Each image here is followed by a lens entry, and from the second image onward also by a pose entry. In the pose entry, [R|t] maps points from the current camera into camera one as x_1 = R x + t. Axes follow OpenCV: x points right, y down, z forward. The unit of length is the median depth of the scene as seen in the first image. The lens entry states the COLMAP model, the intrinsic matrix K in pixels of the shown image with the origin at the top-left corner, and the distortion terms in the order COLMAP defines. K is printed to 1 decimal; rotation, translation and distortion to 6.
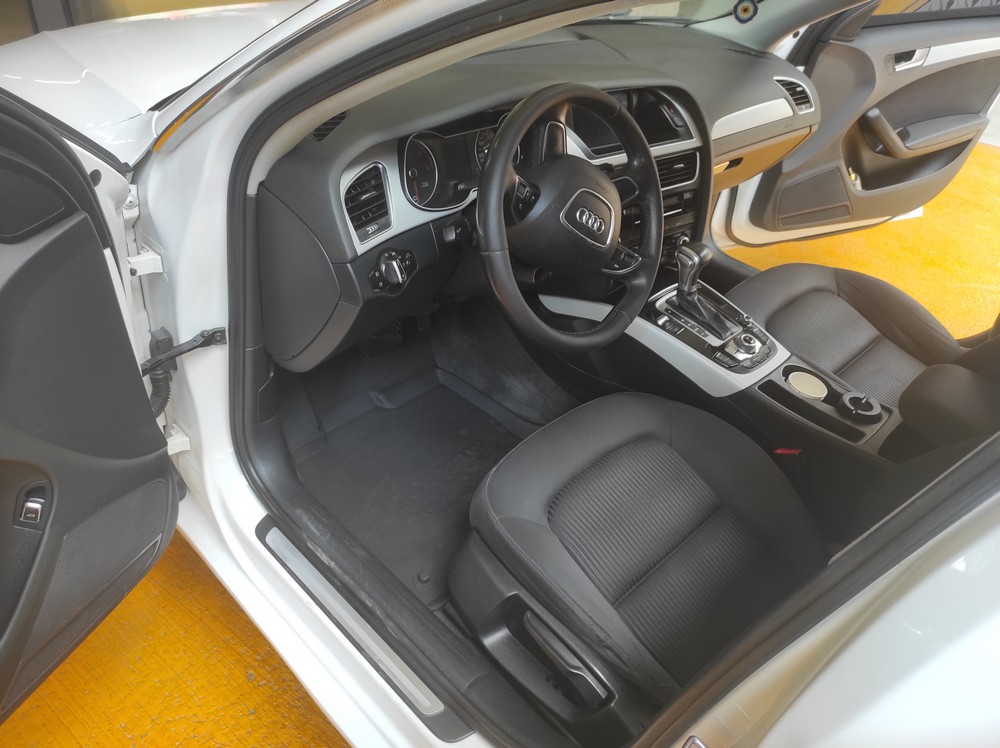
lens RADIAL K [[742.4, 0, 500.0], [0, 742.4, 374.0], [0, 0, 1]] dist [-0.002018, -0.000878]
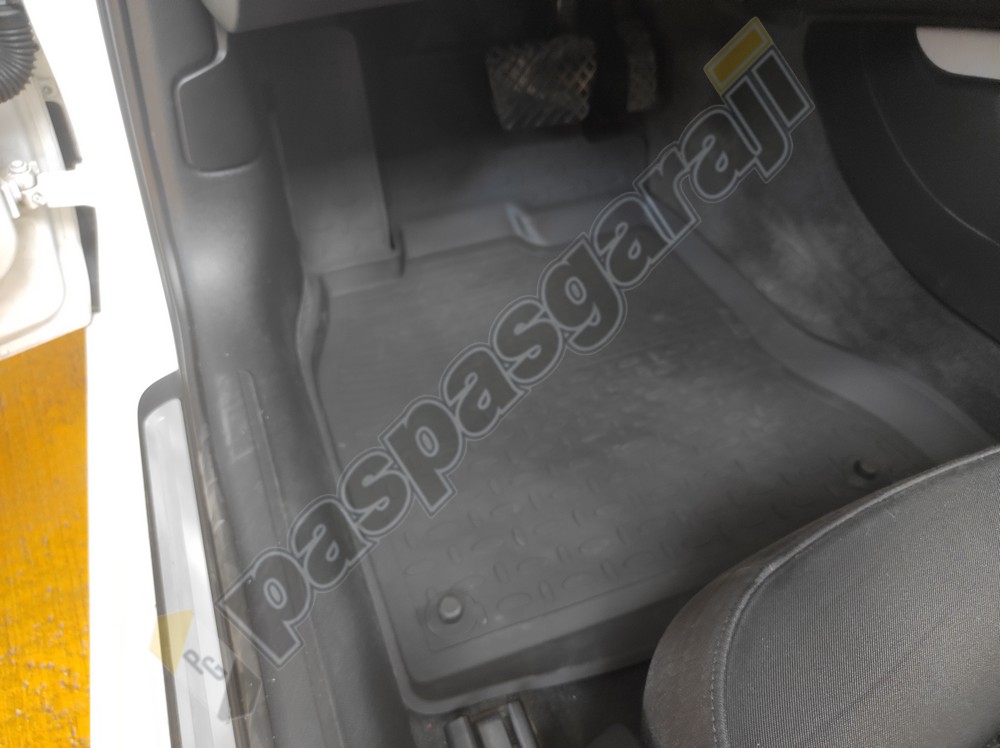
lens RADIAL K [[742.4, 0, 500.0], [0, 742.4, 374.0], [0, 0, 1]] dist [-0.002018, -0.000878]
pose [[0.918443, 0.259363, -0.298652, 0.011027], [-0.218990, 0.962163, 0.162127, 0.057591], [0.329402, -0.083502, 0.940490, 0.501168]]
